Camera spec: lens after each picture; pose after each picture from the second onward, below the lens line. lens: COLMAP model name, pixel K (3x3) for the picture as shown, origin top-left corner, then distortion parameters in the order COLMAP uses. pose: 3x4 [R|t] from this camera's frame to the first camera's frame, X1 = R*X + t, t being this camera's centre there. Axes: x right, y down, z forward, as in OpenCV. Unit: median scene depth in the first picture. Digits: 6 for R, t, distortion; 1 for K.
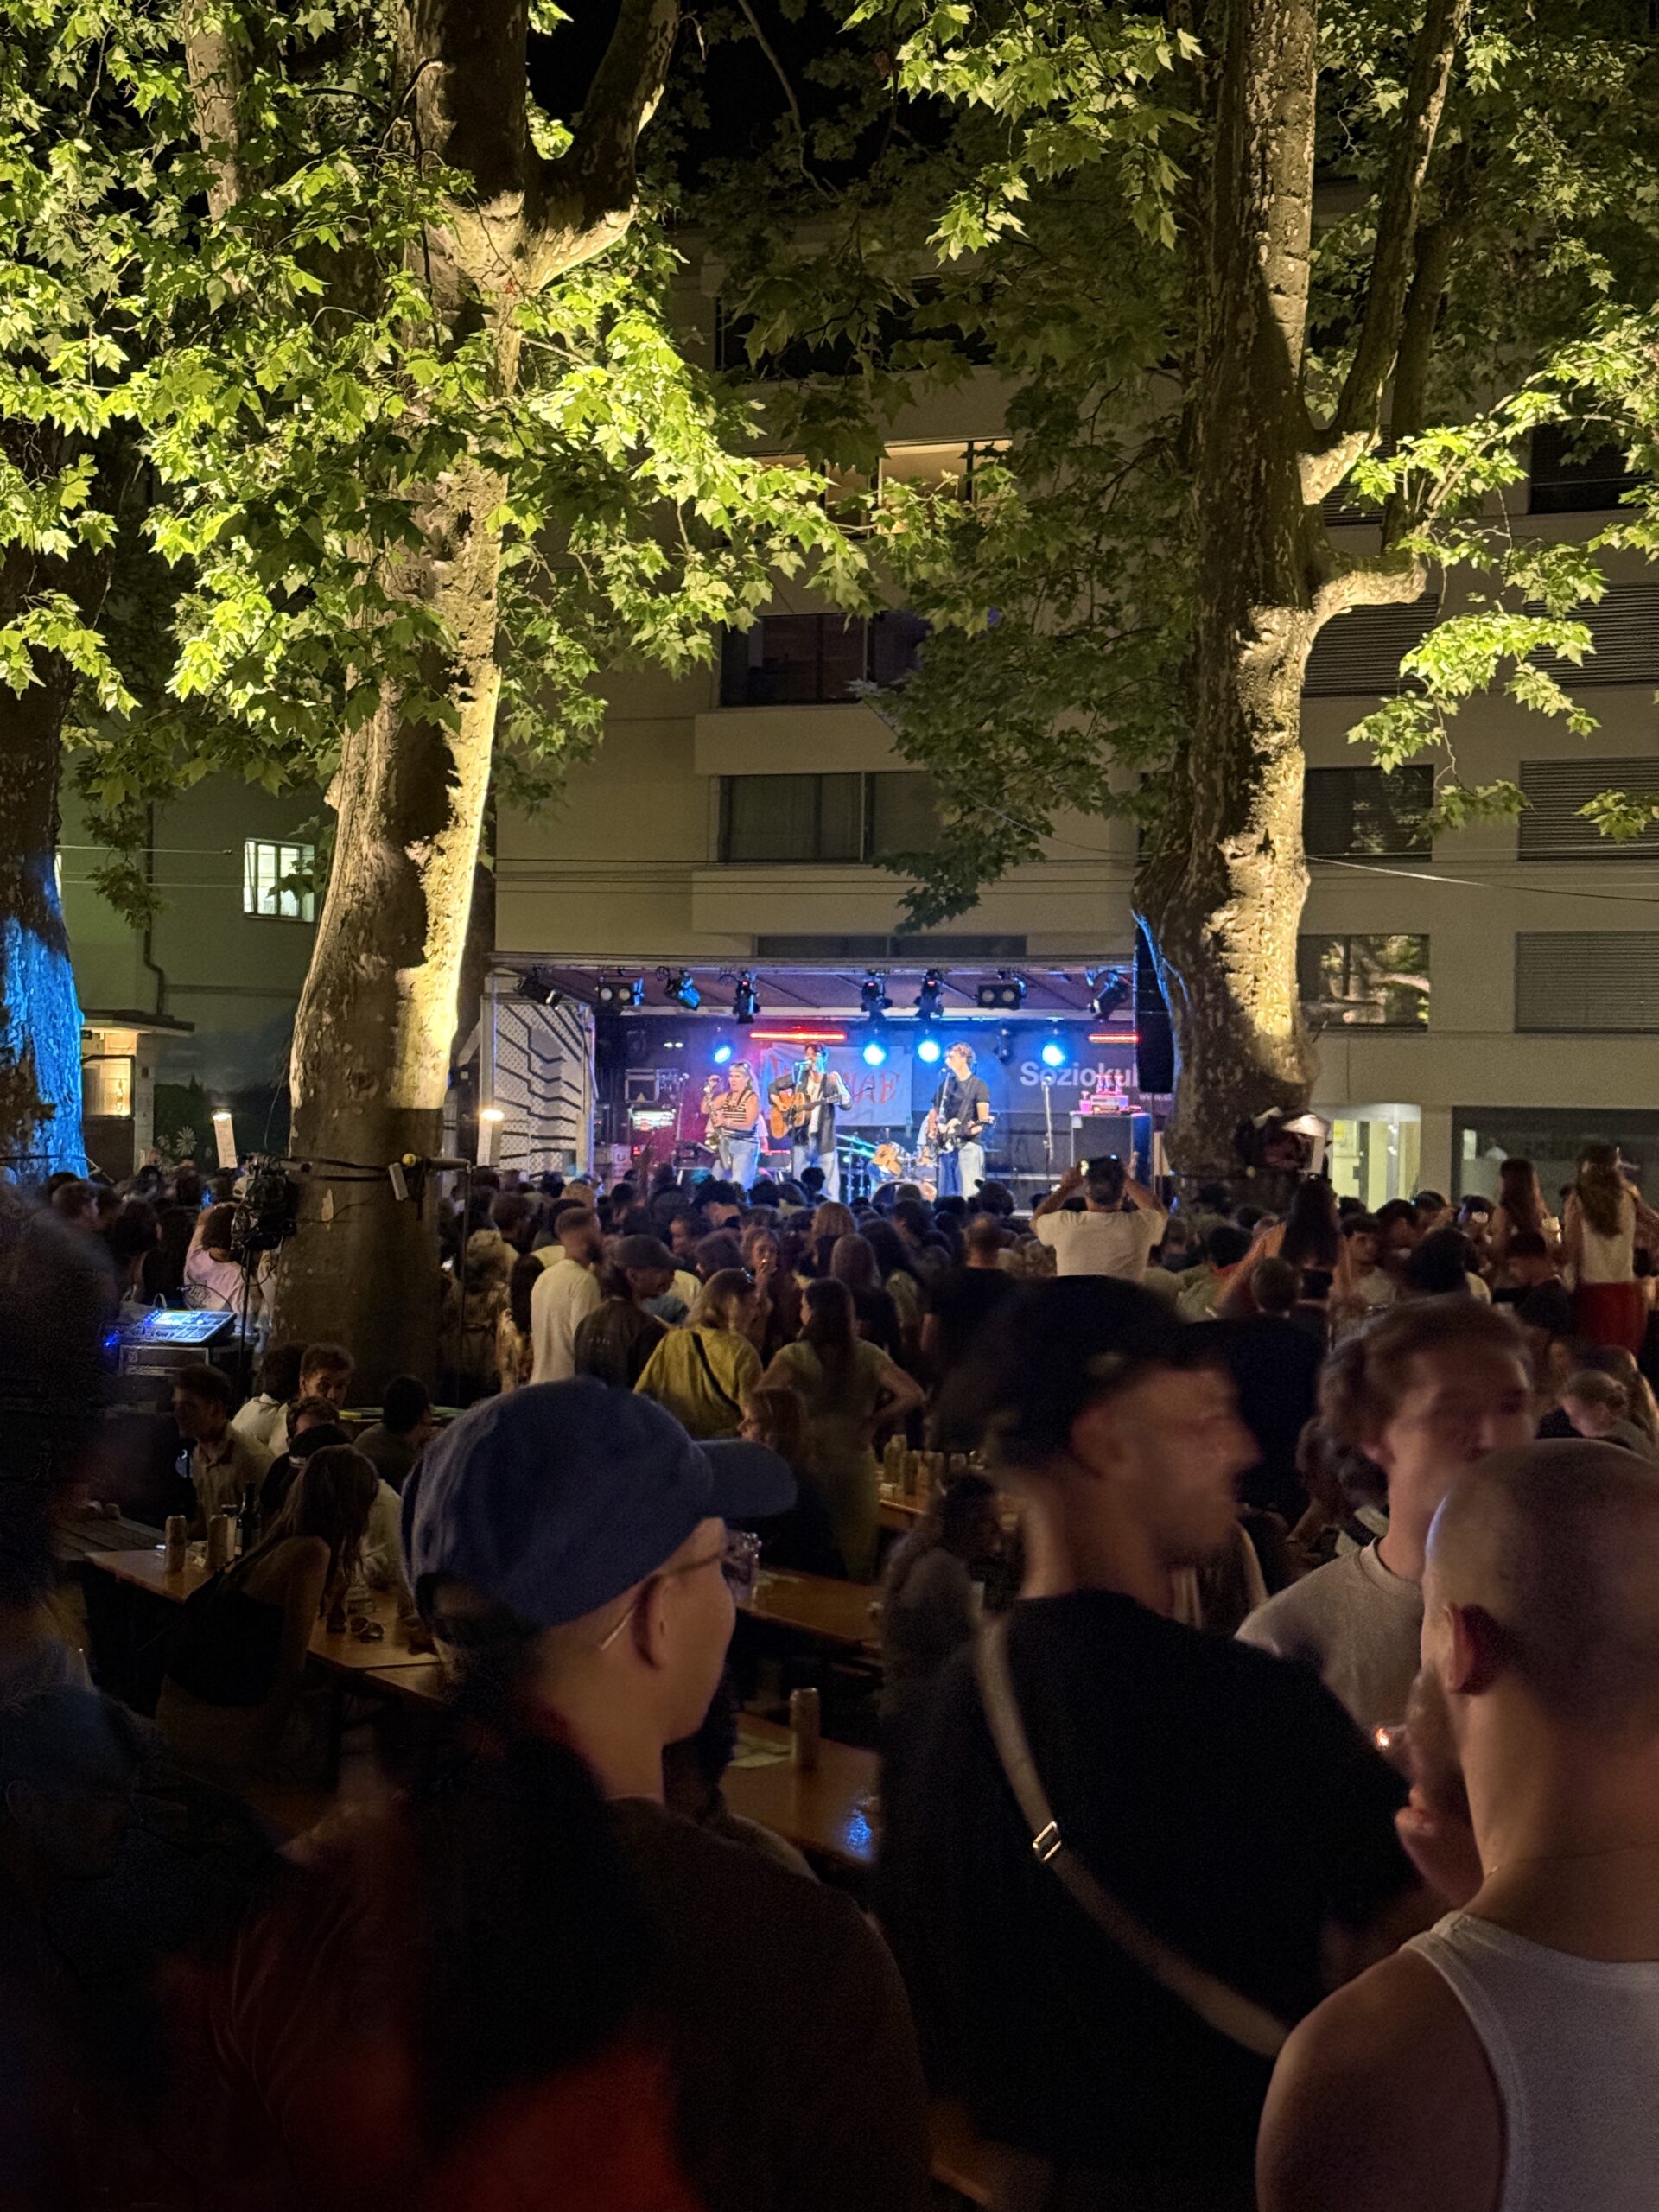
lens RADIAL K [[3072.7, 0, 815.9], [0, 3072.7, 1095.5], [0, 0, 1]] dist [0.128978, 0.000000]
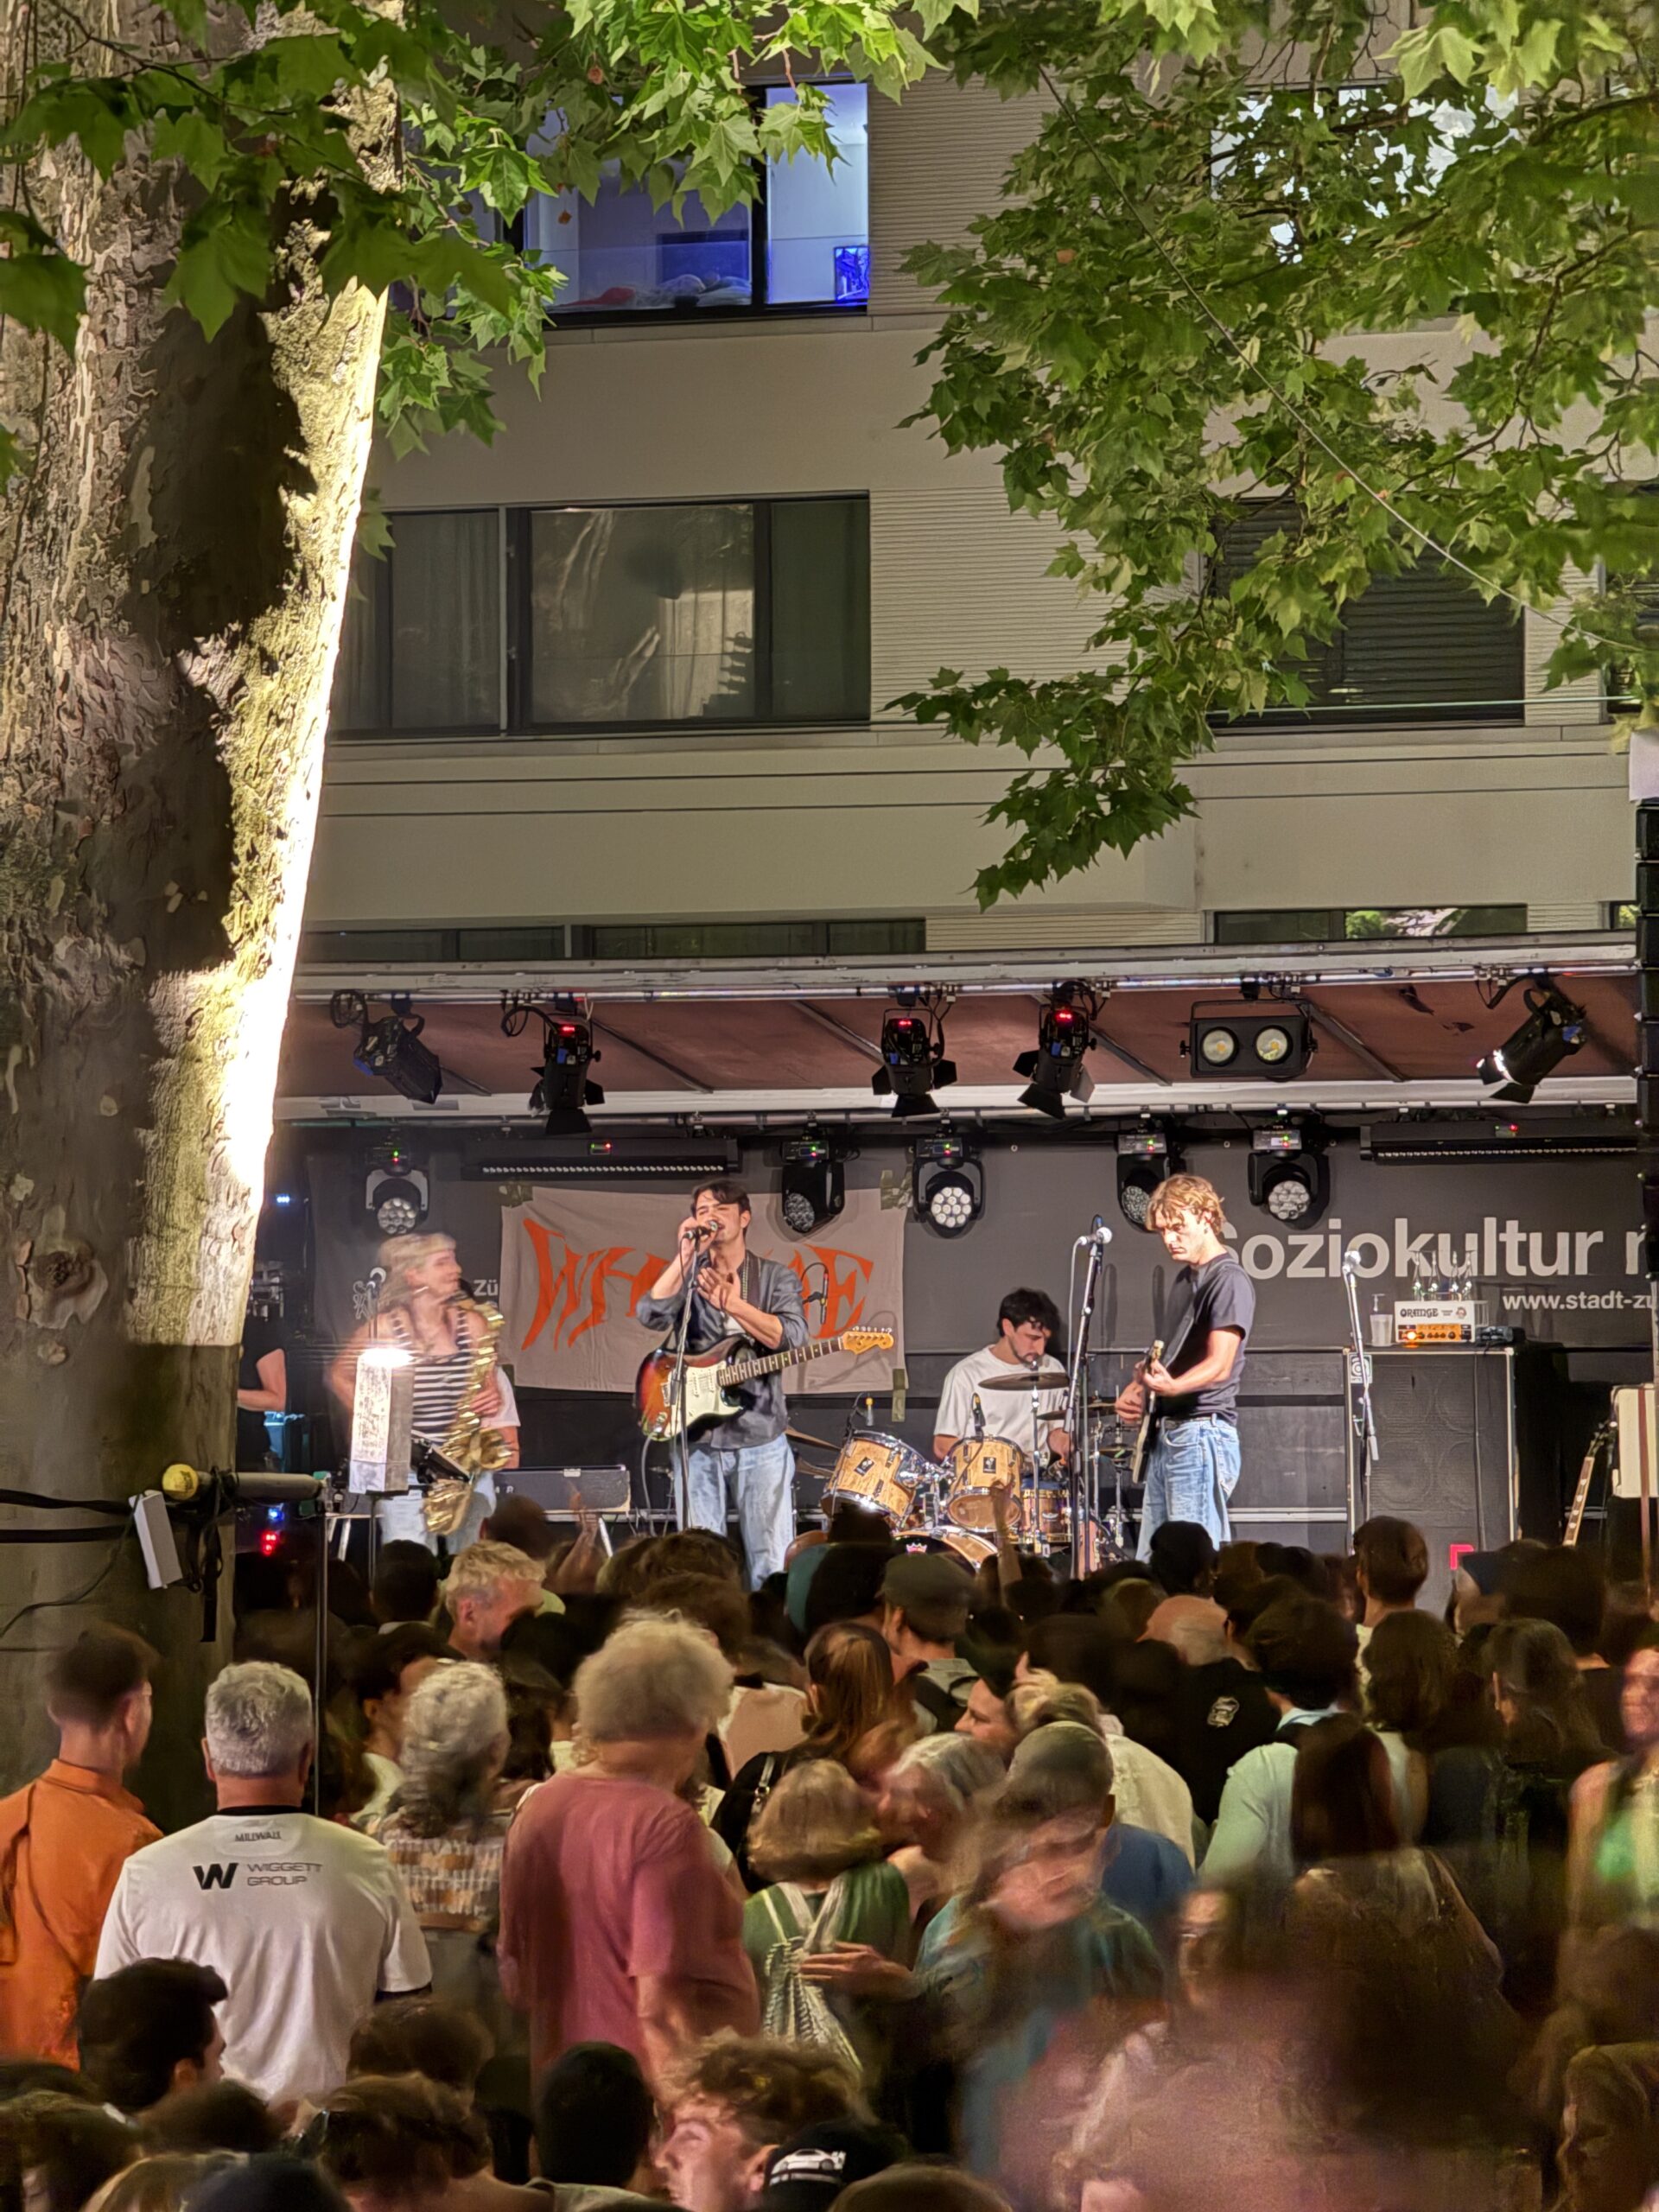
lens RADIAL K [[7793.6, 0, 849.0], [0, 7793.6, 1120.2], [0, 0, 1]] dist [0.276439, 0.000000]
pose [[0.993161, -0.022784, 0.114504, -0.159494], [0.026232, 0.999244, -0.028690, 0.006360], [-0.113764, 0.031497, 0.993008, 0.038085]]
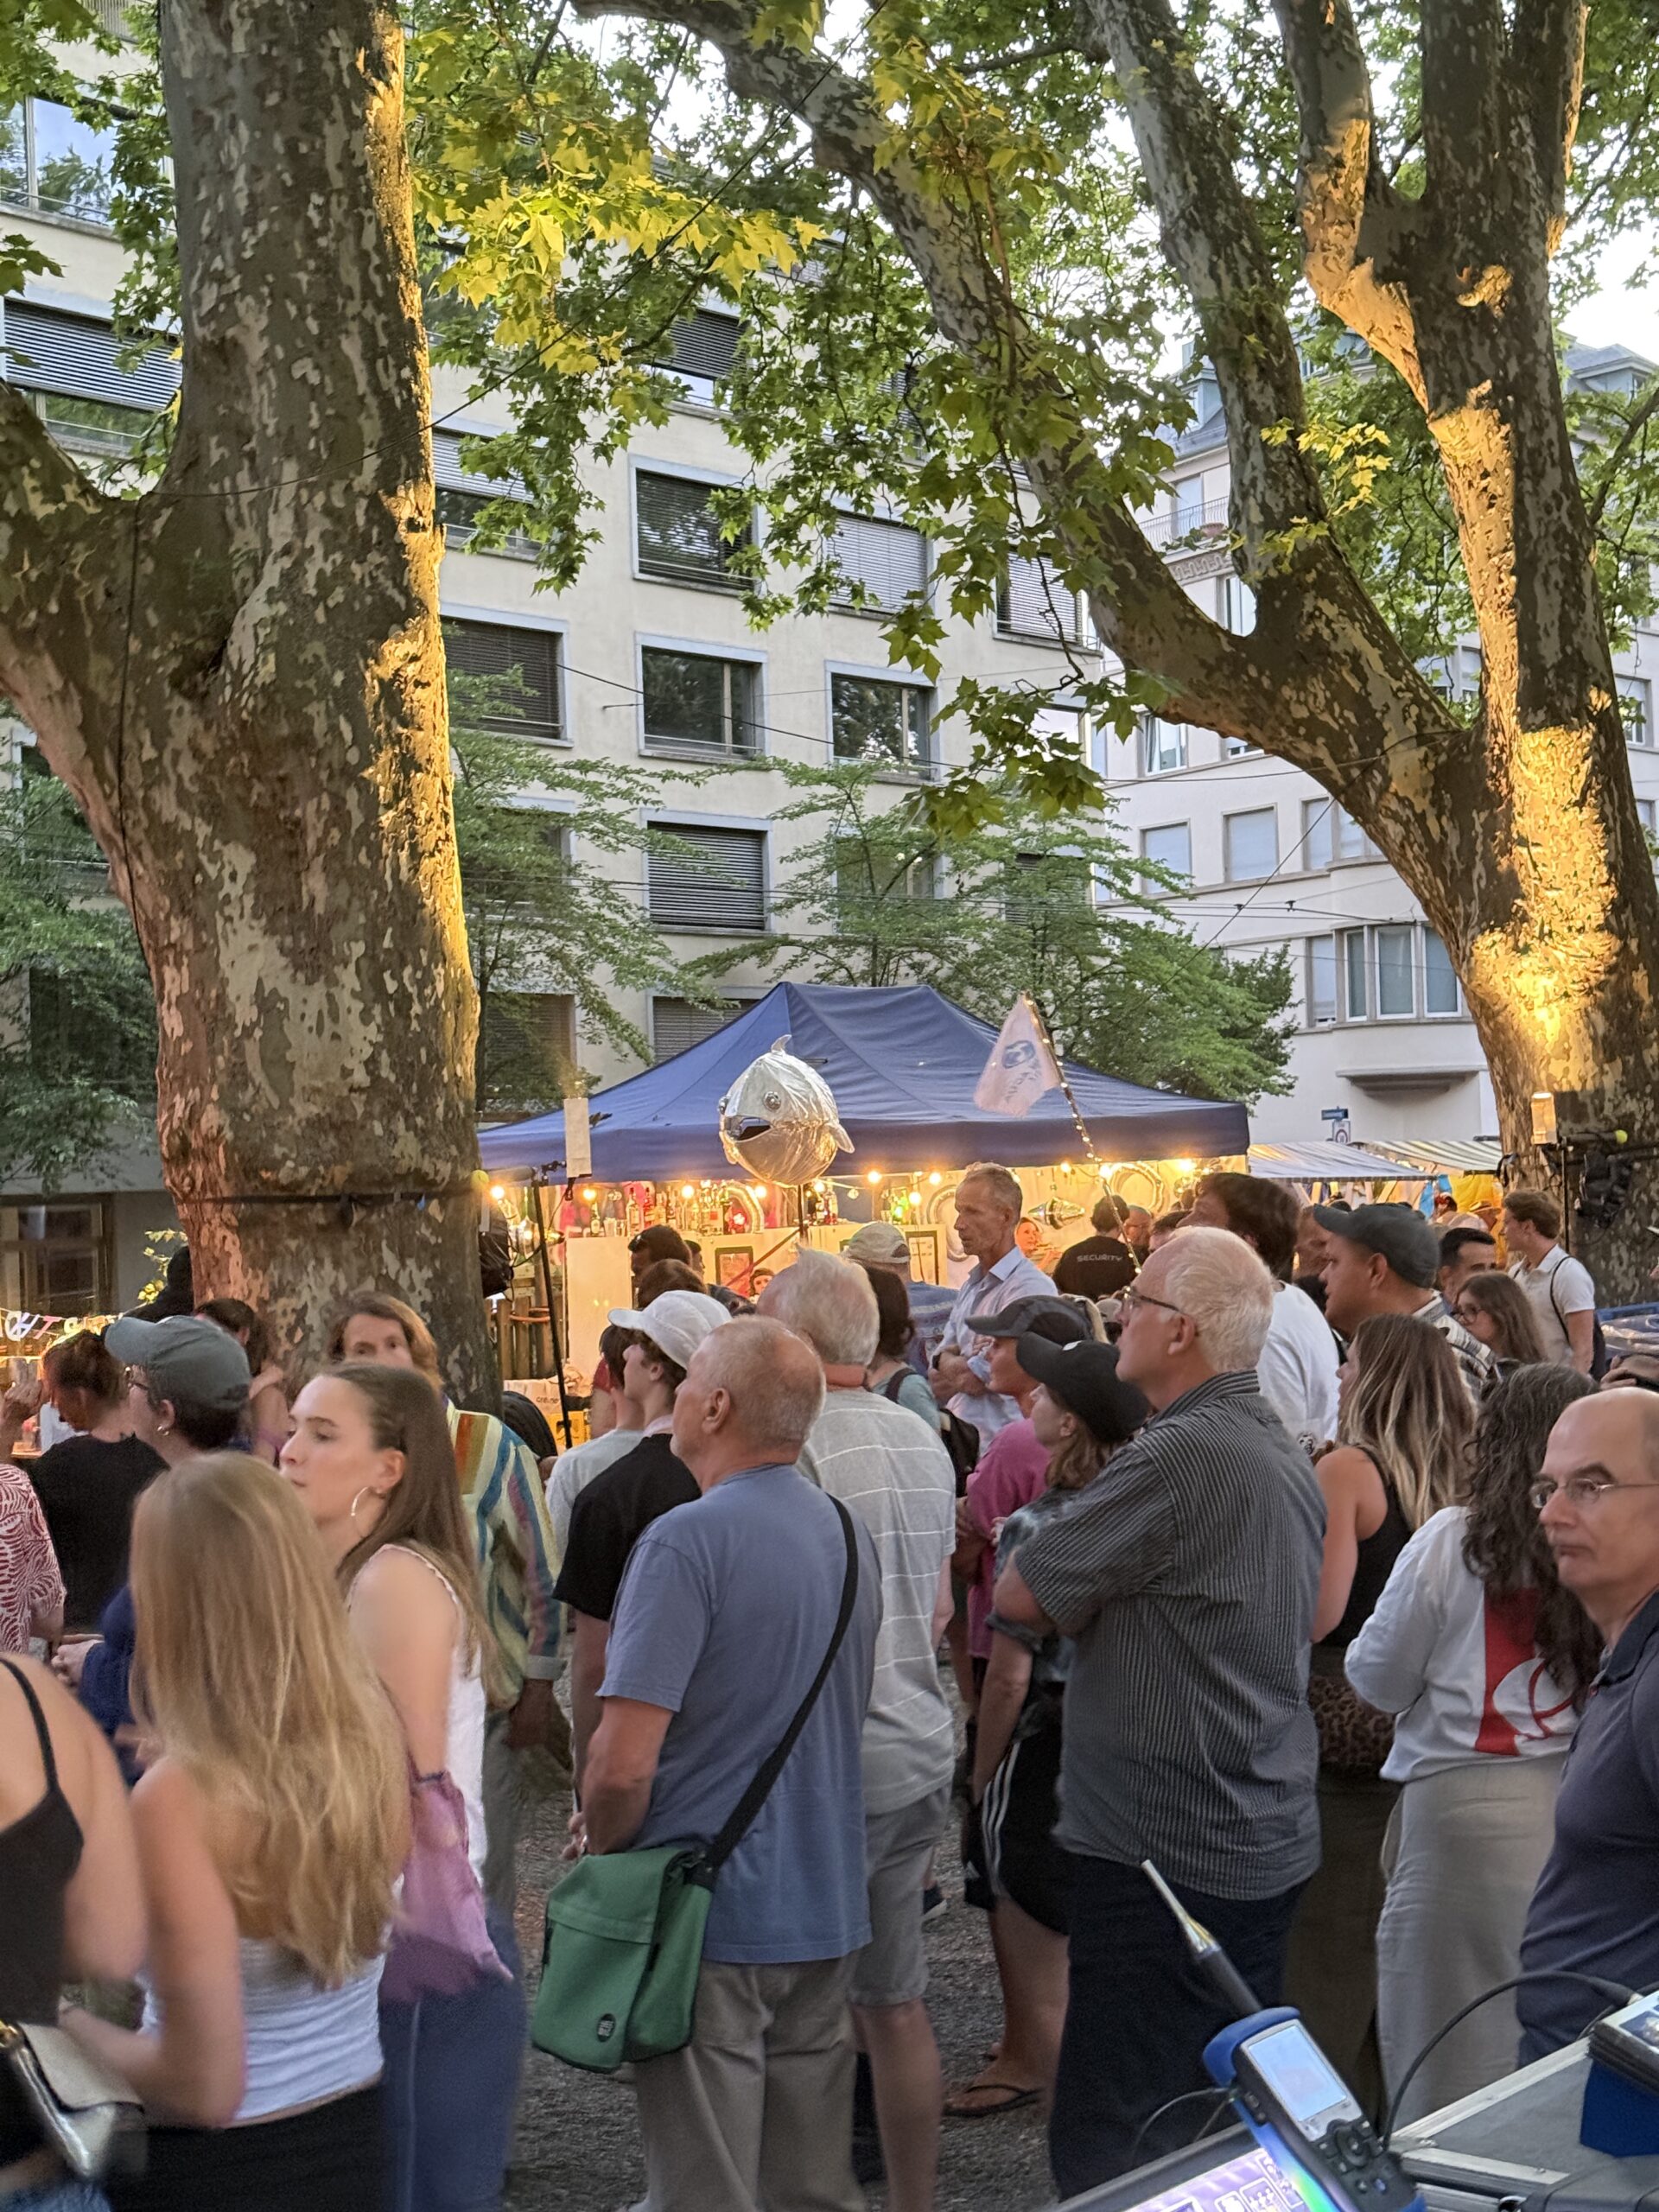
lens RADIAL K [[3072.7, 0, 830.4], [0, 3072.7, 1108.9], [0, 0, 1]] dist [0.128978, 0.000000]
pose [[0.324275, -0.014331, 0.945854, -0.389785], [0.046097, 0.998937, -0.000668, 0.020982], [-0.944839, 0.043817, 0.324591, 1.025996]]
